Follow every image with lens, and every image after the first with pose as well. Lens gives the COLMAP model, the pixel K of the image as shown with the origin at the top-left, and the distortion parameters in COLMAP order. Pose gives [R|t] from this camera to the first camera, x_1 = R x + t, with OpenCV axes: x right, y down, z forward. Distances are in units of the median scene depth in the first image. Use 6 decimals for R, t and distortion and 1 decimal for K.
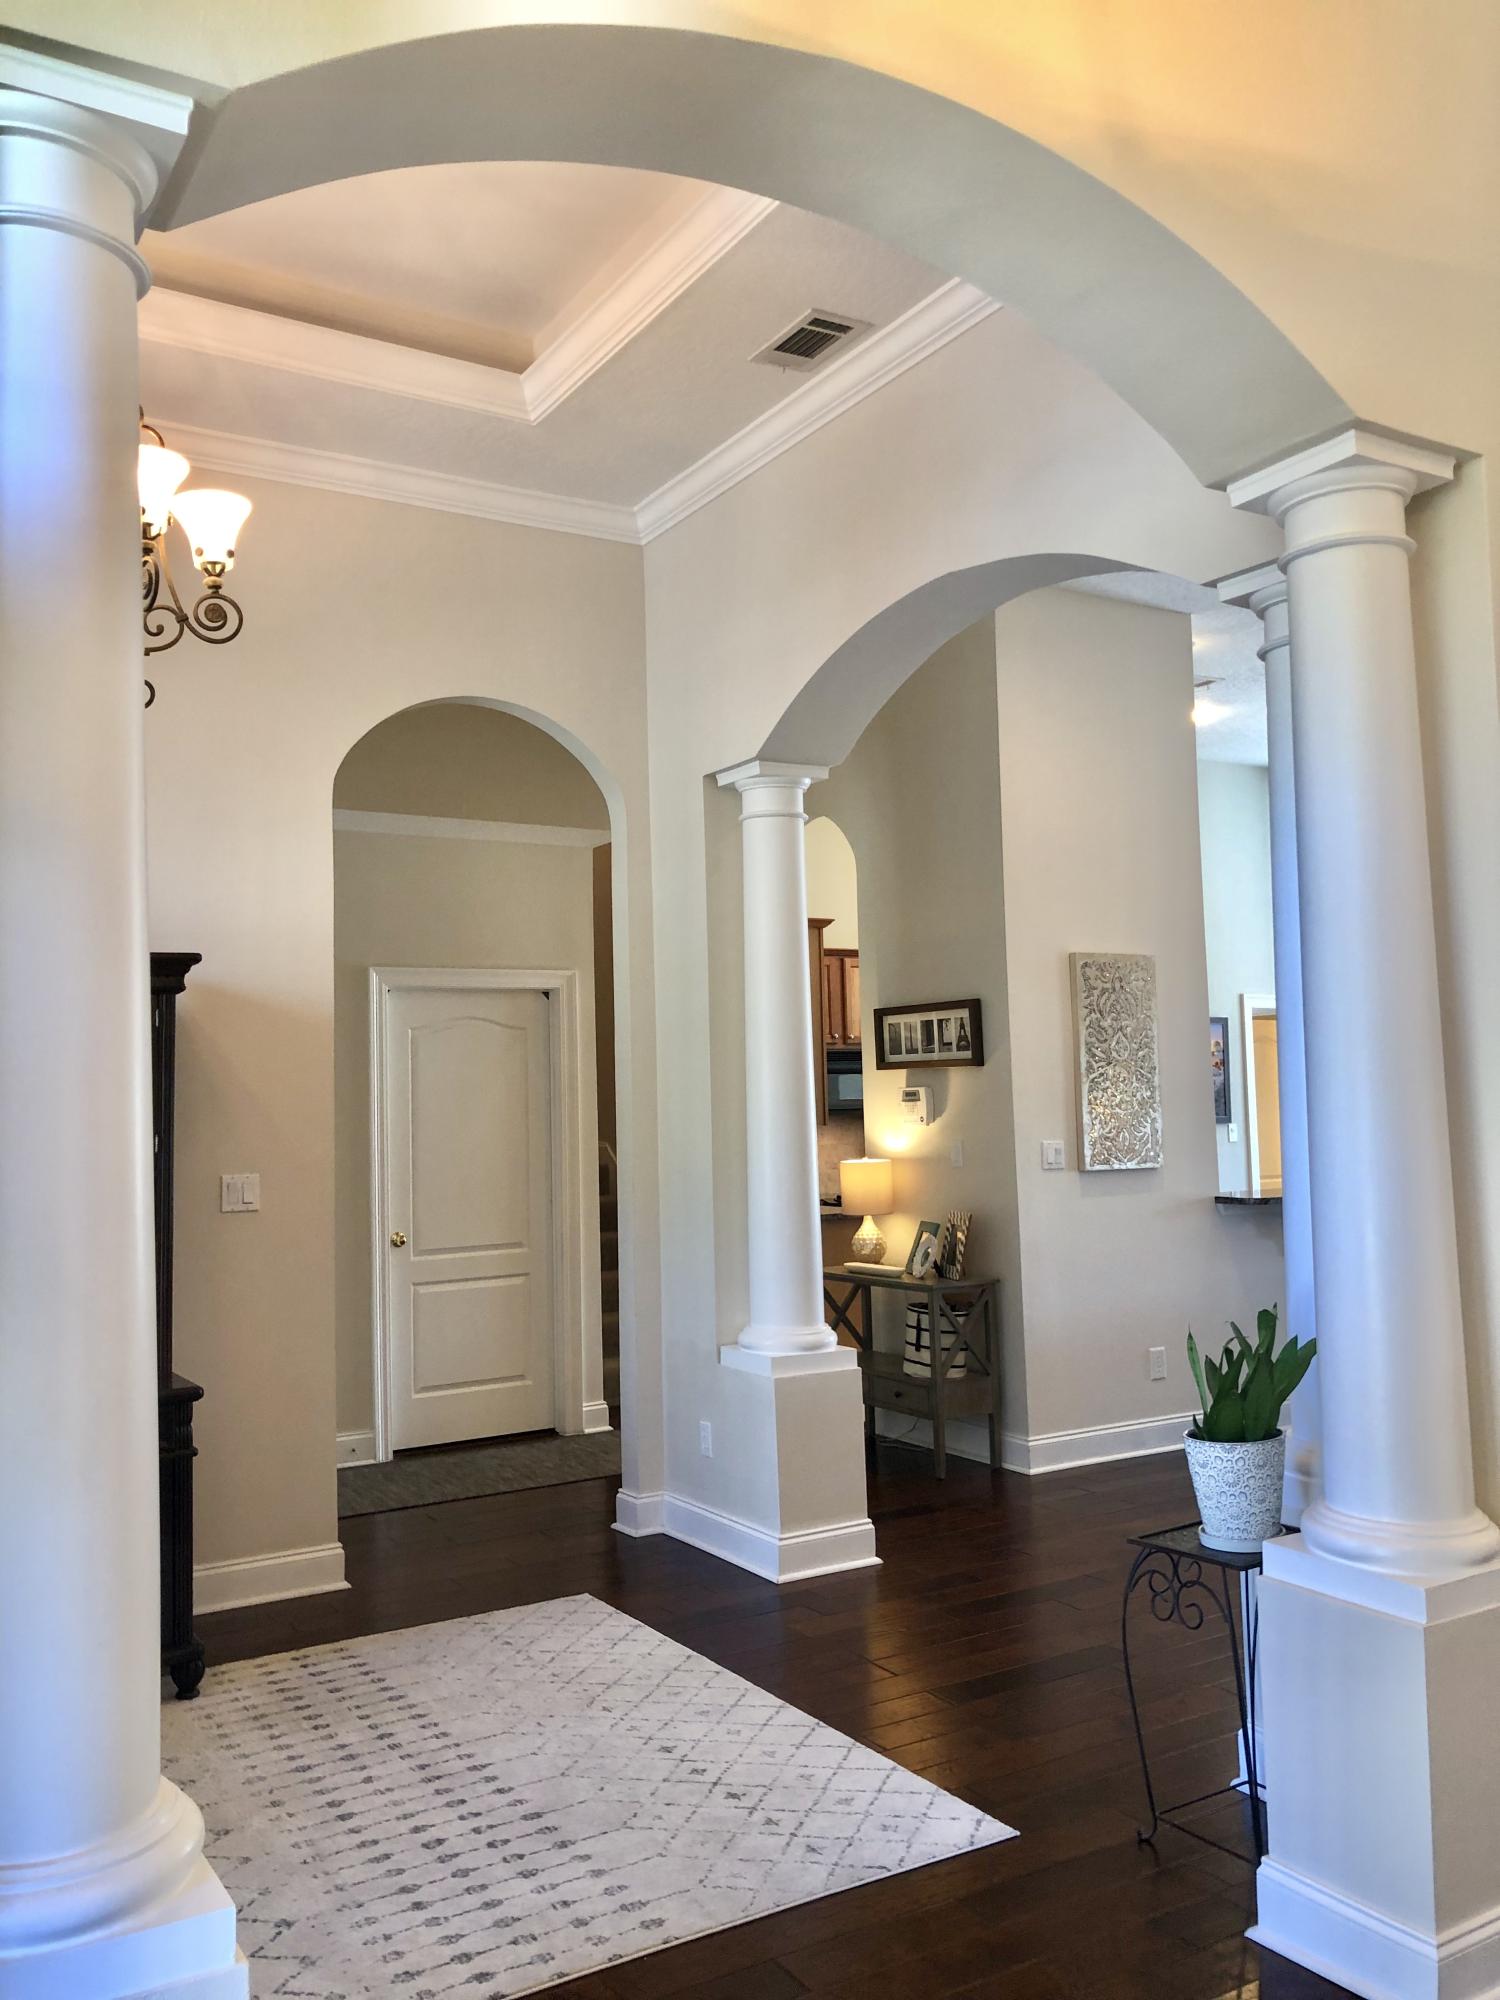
lens RADIAL K [[1644.3, 0, 751.4], [0, 1644.3, 949.9], [0, 0, 1]] dist [0.045828, -0.004127]
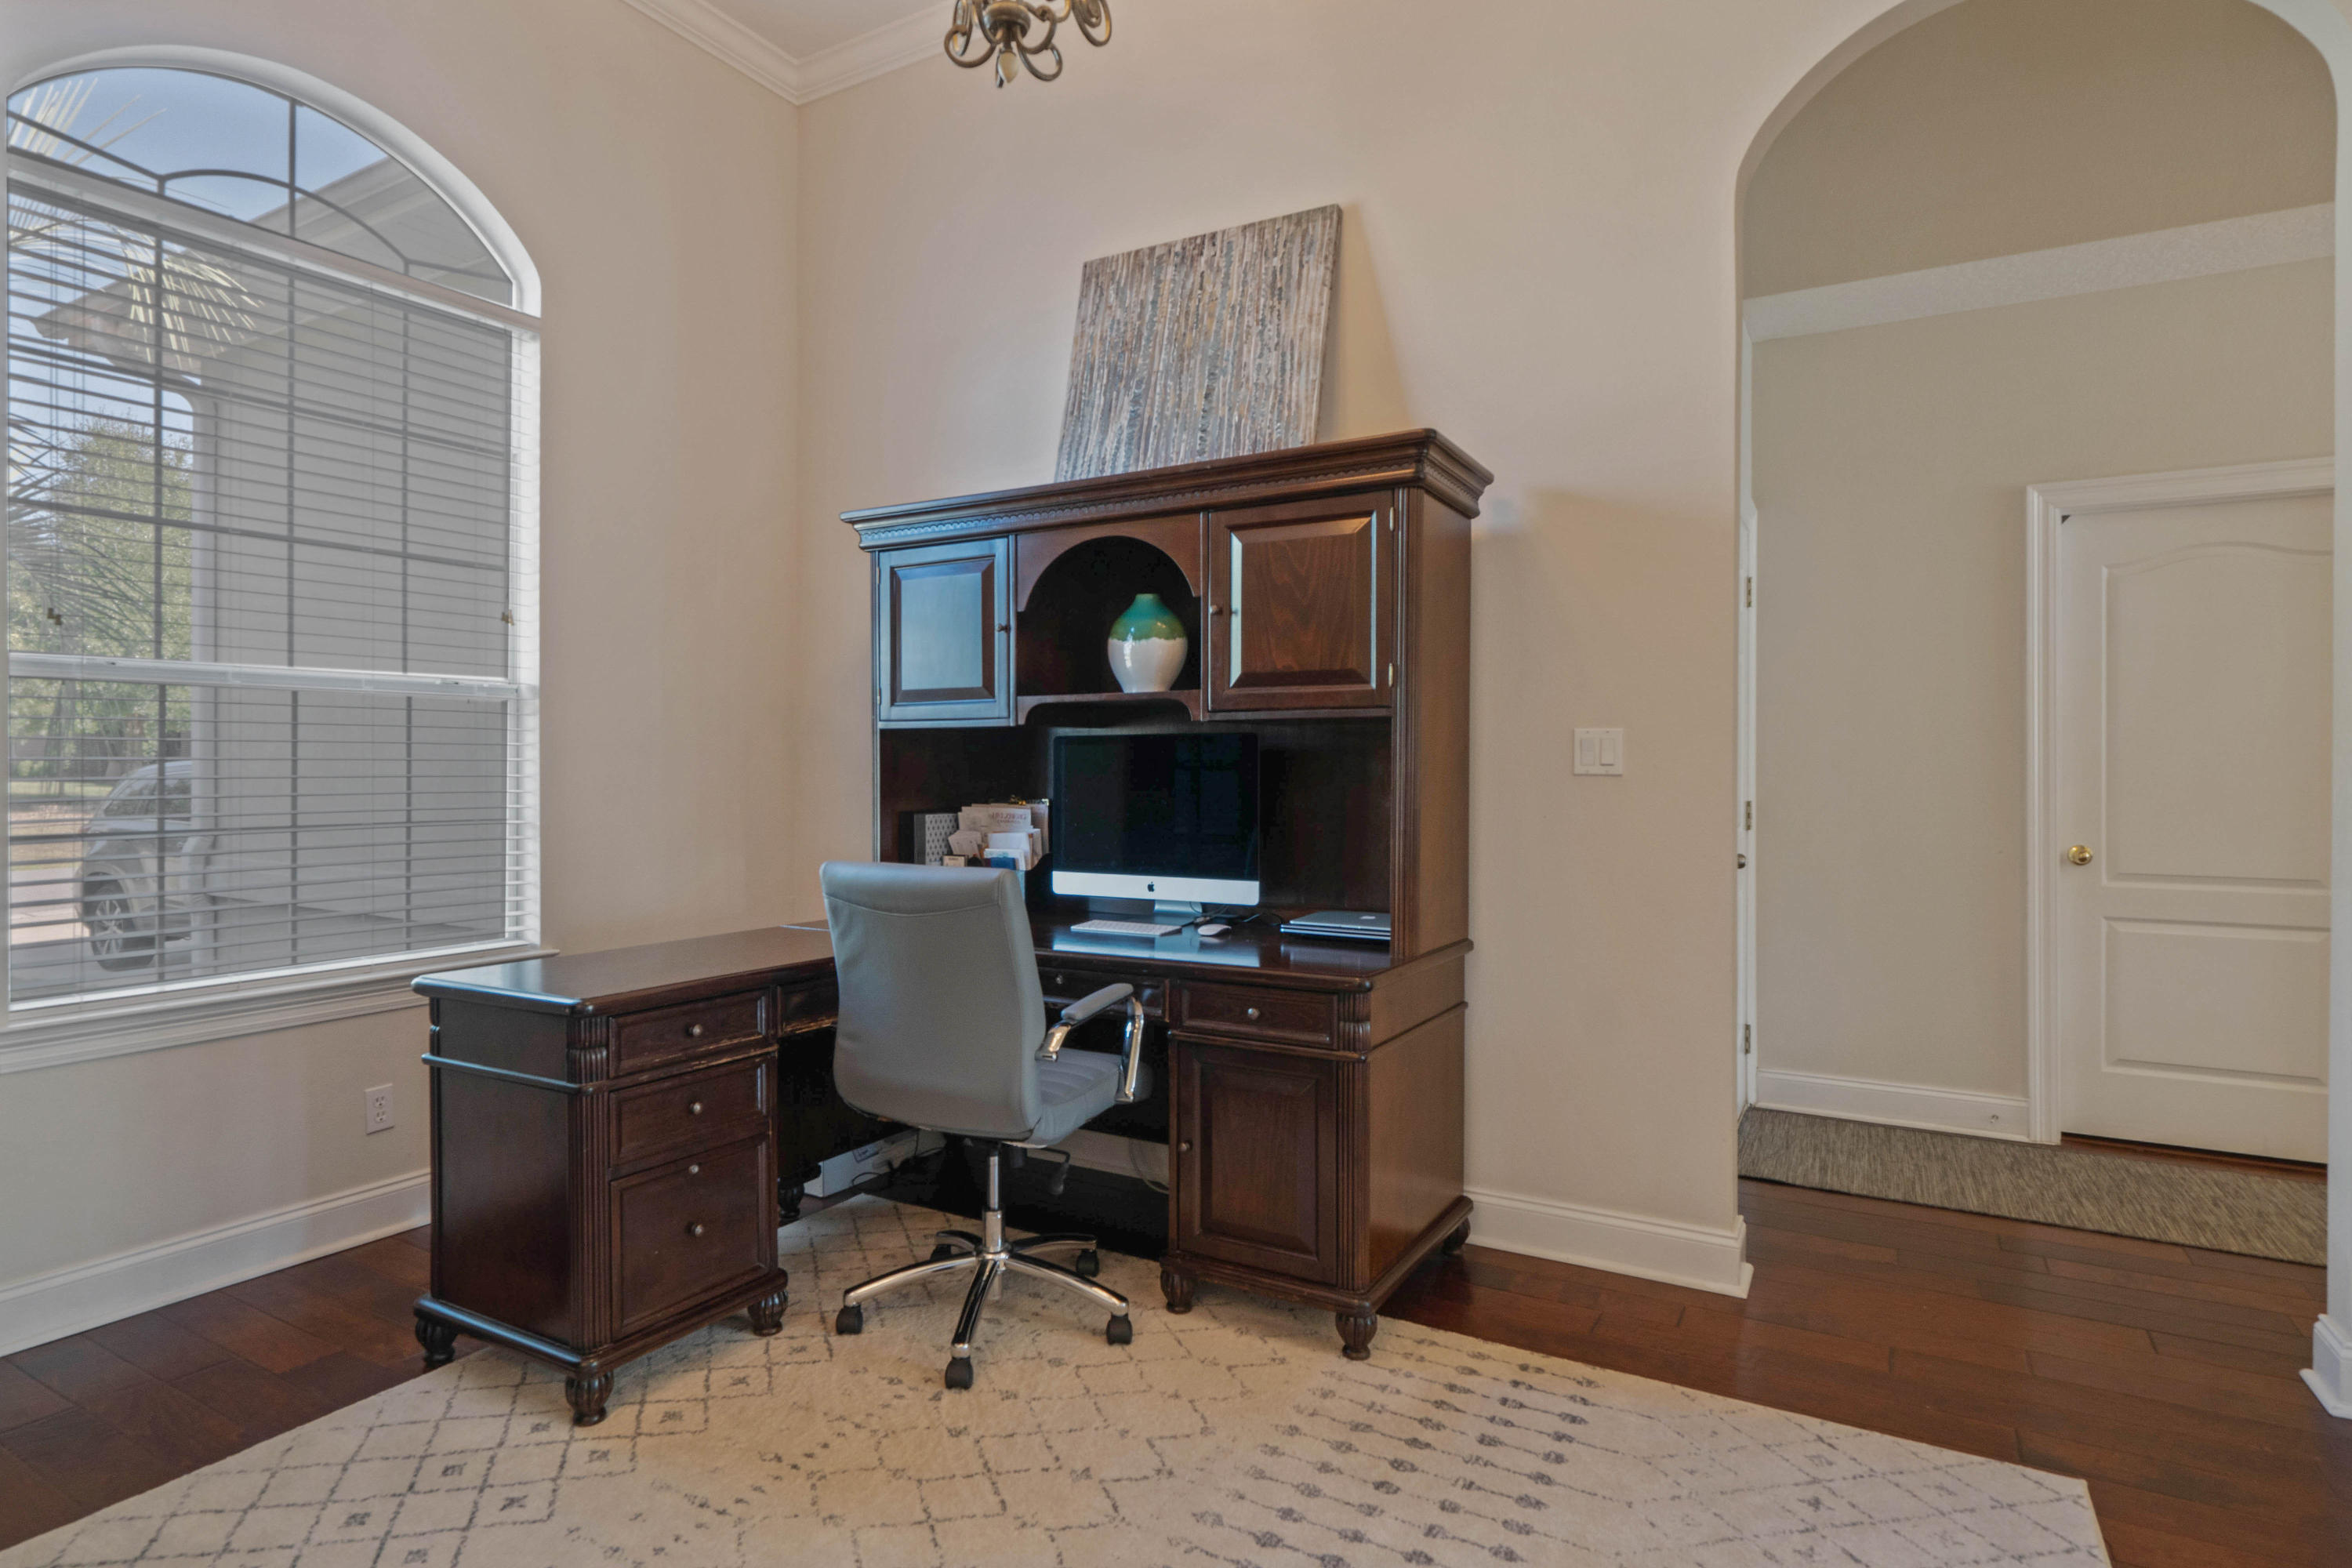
lens RADIAL K [[1253.0, 0, 1154.2], [0, 1253.0, 767.1], [0, 0, 1]] dist [-0.009386, 0.001360]
pose [[0.472540, 0.024368, -0.880972, 0.125904], [0.070944, 0.995322, 0.065585, 0.117017], [0.878449, -0.093491, 0.468601, 0.626492]]
